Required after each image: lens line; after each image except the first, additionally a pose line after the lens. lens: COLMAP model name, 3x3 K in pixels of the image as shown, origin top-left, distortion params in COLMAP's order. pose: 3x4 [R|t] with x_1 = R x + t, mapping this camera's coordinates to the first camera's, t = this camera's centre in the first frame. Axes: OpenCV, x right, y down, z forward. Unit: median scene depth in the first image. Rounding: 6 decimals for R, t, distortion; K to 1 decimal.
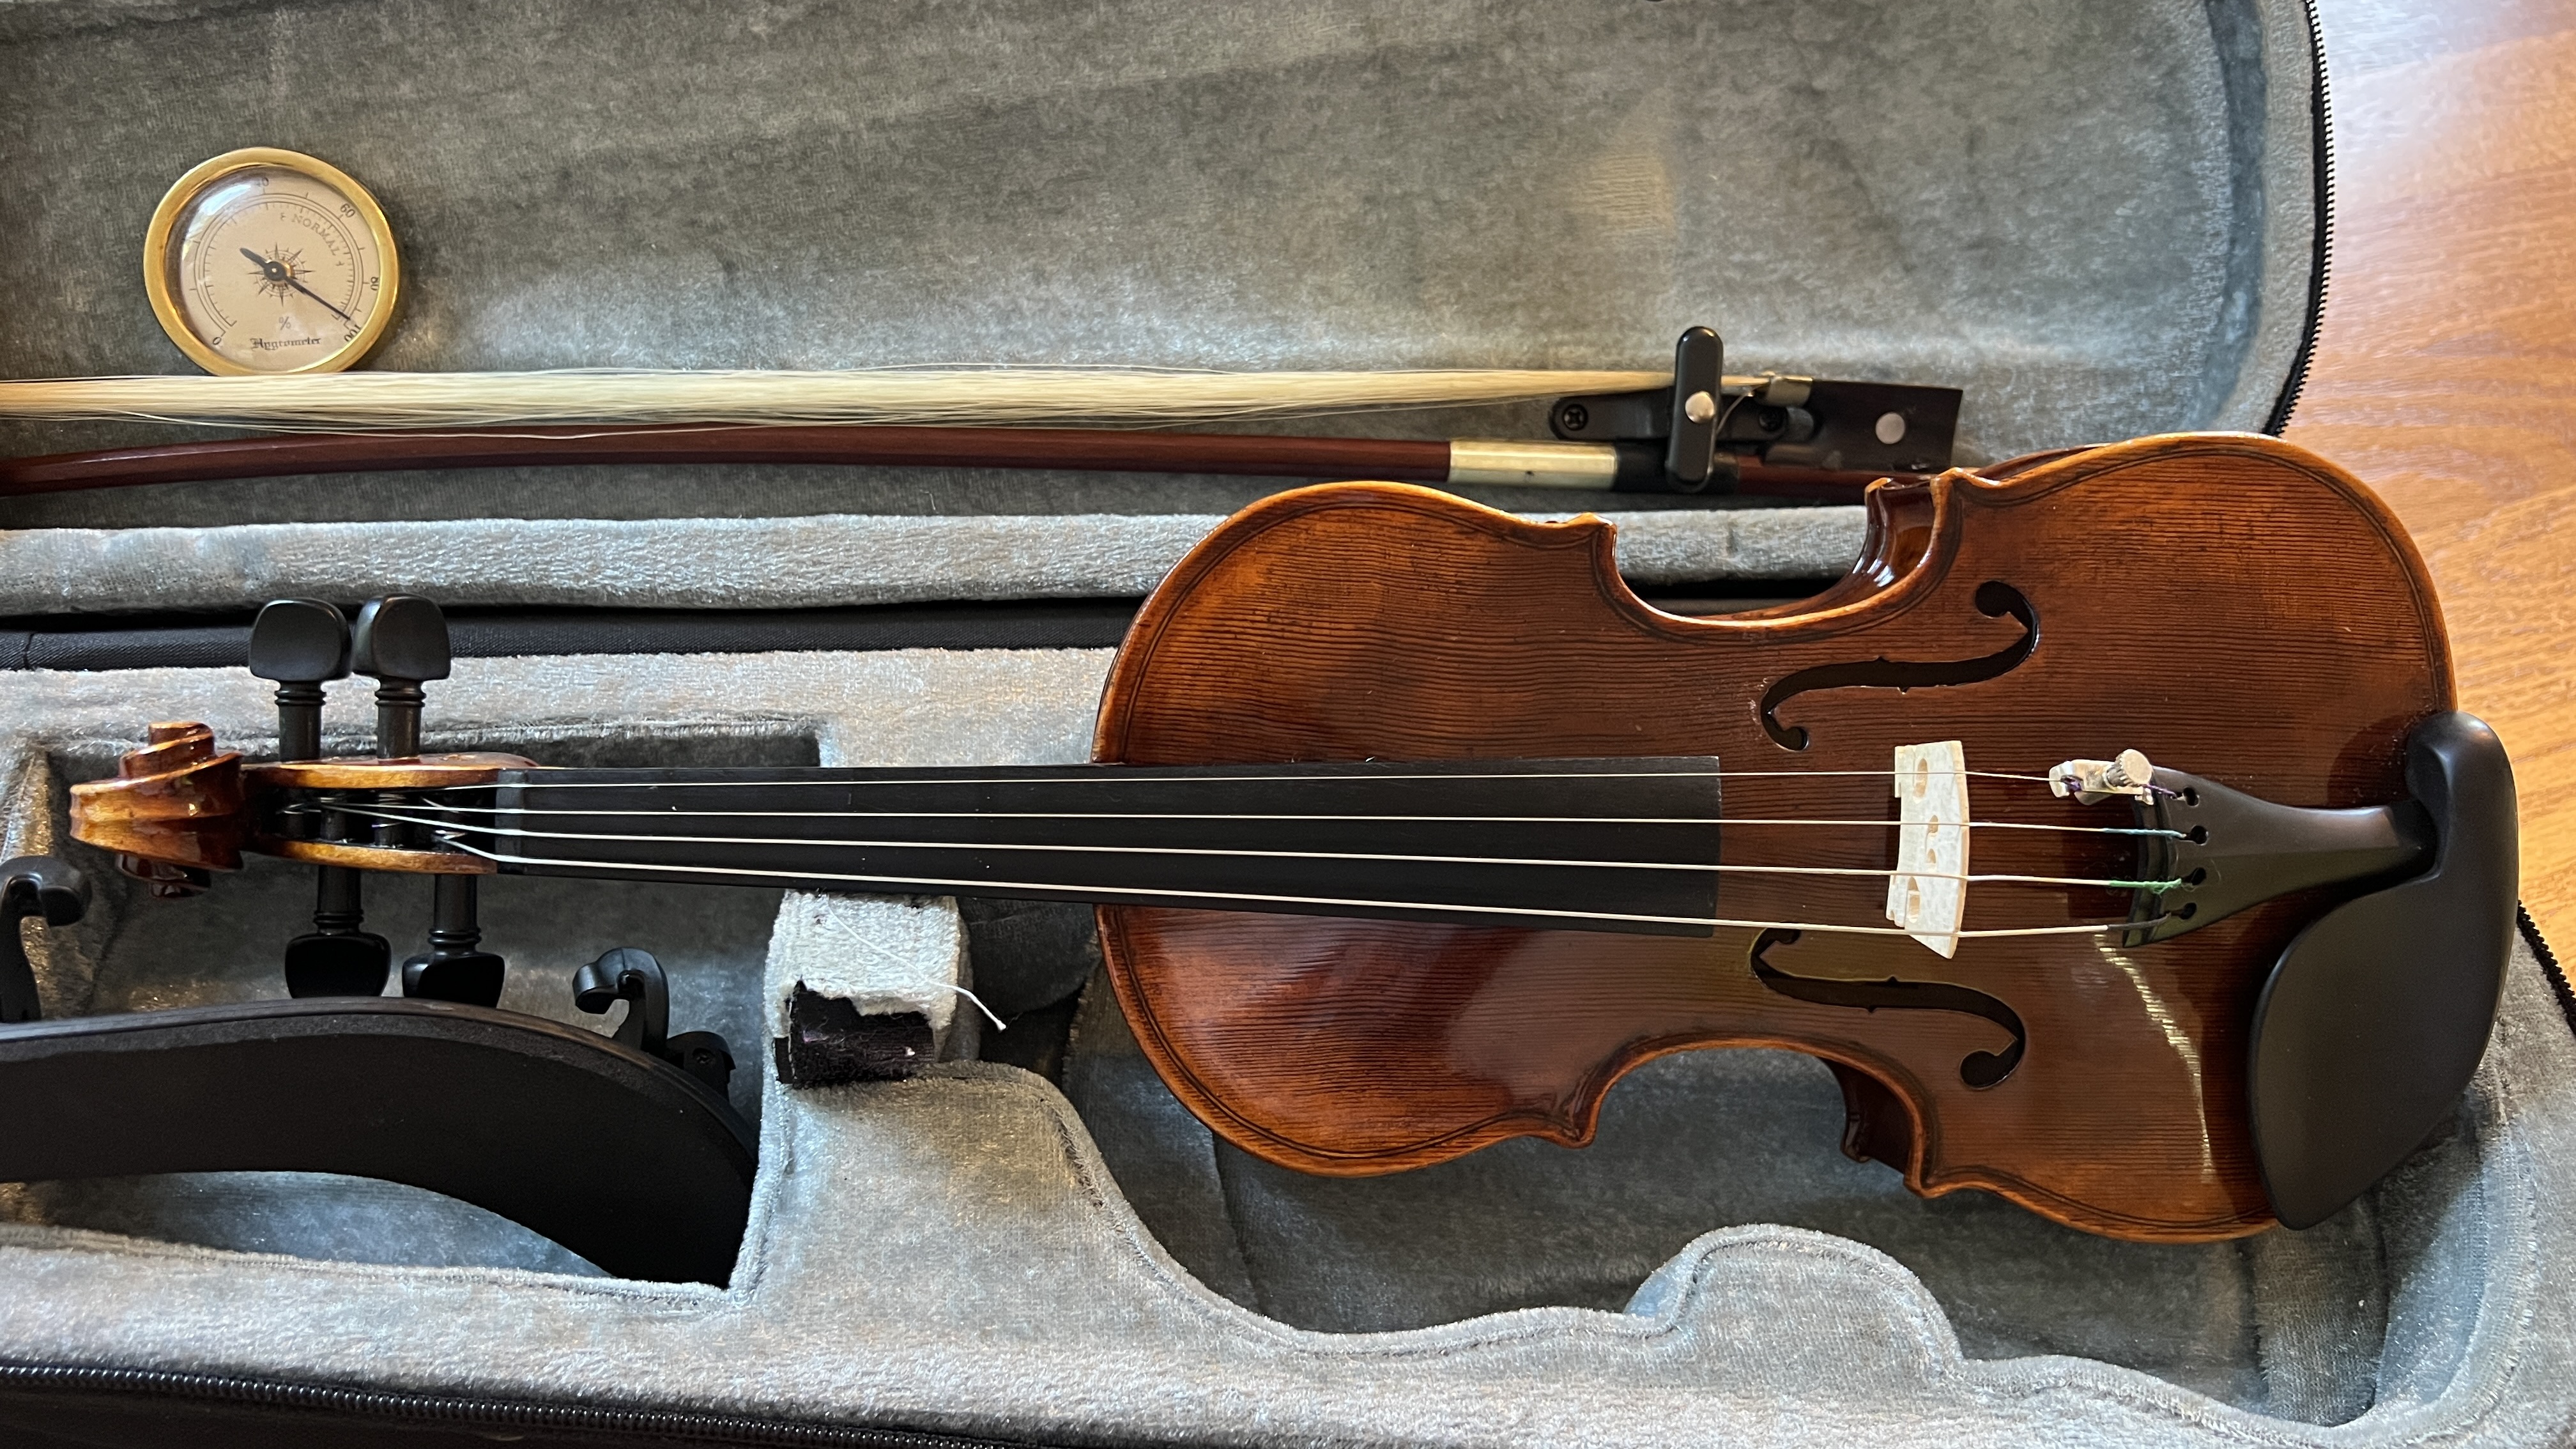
lens RADIAL K [[1737.9, 0, 1294.4], [0, 1737.9, 728.8], [0, 0, 1]] dist [-0.000749, -0.005916]
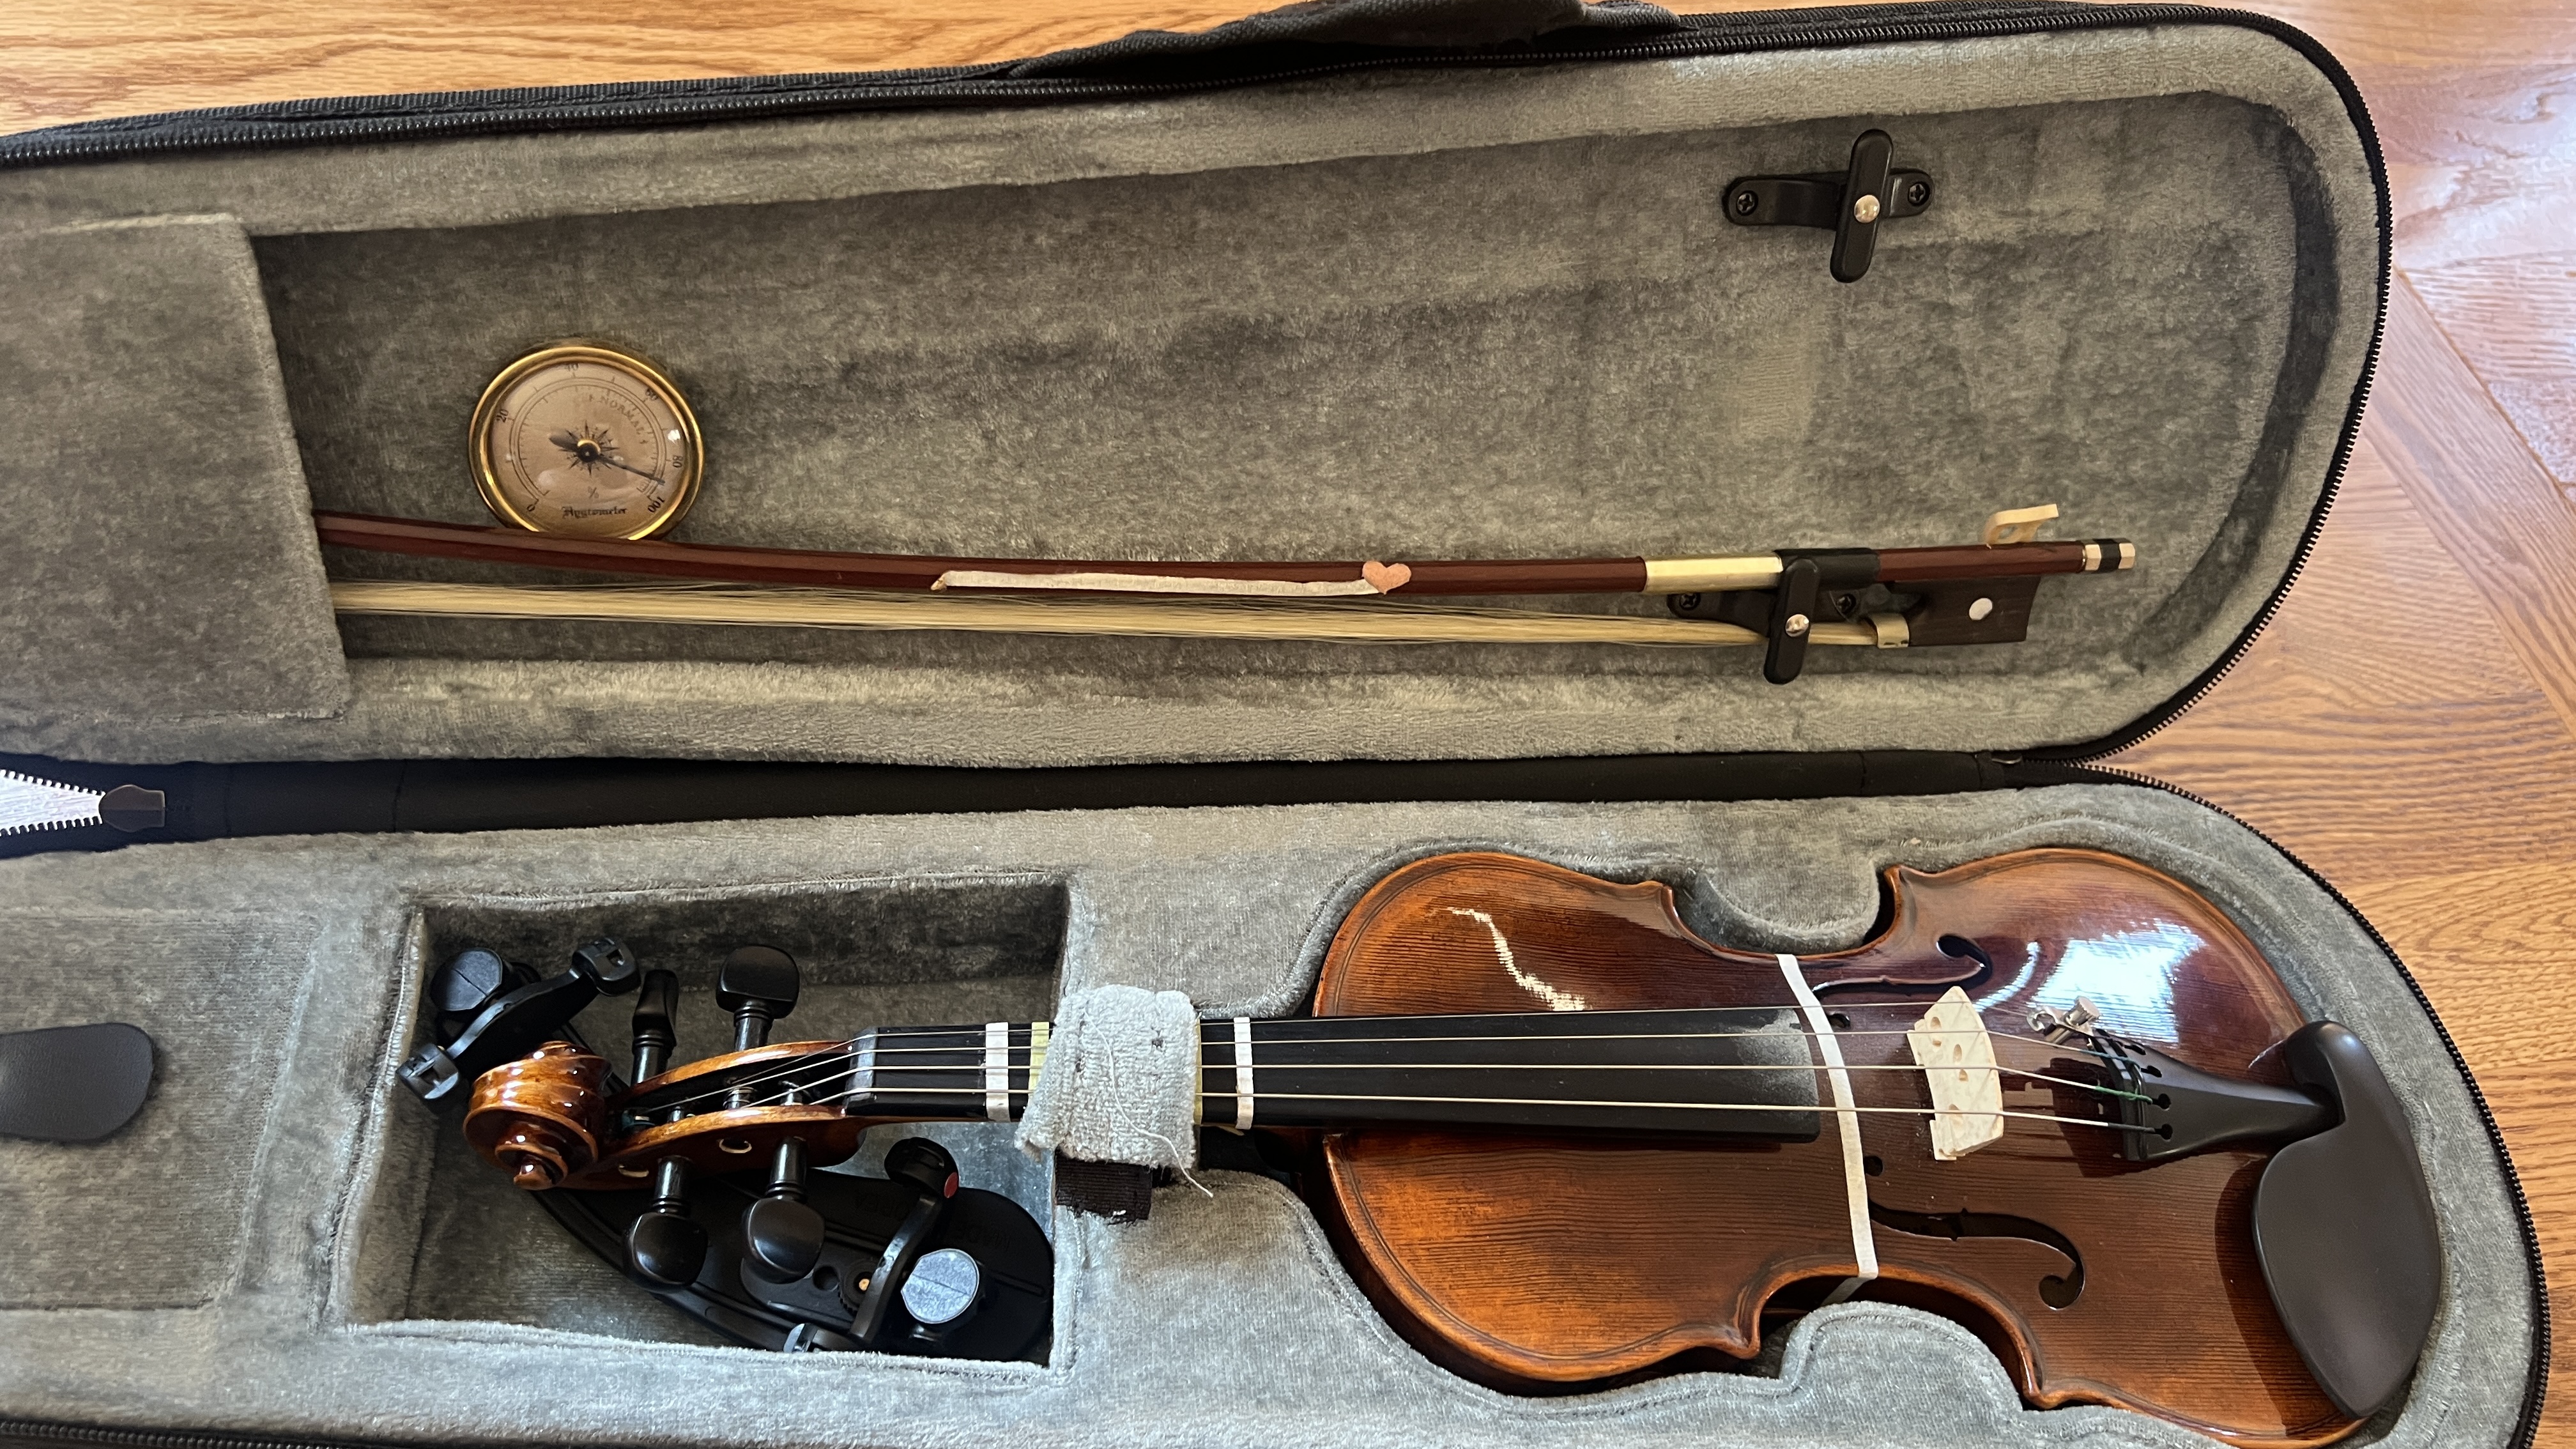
lens RADIAL K [[1737.9, 0, 1294.4], [0, 1737.9, 728.8], [0, 0, 1]] dist [-0.000749, -0.005916]
pose [[0.987818, 0.081270, 0.132703, -0.258893], [-0.122429, 0.932279, 0.340392, -0.478311], [-0.096053, -0.352492, 0.930872, -0.096195]]
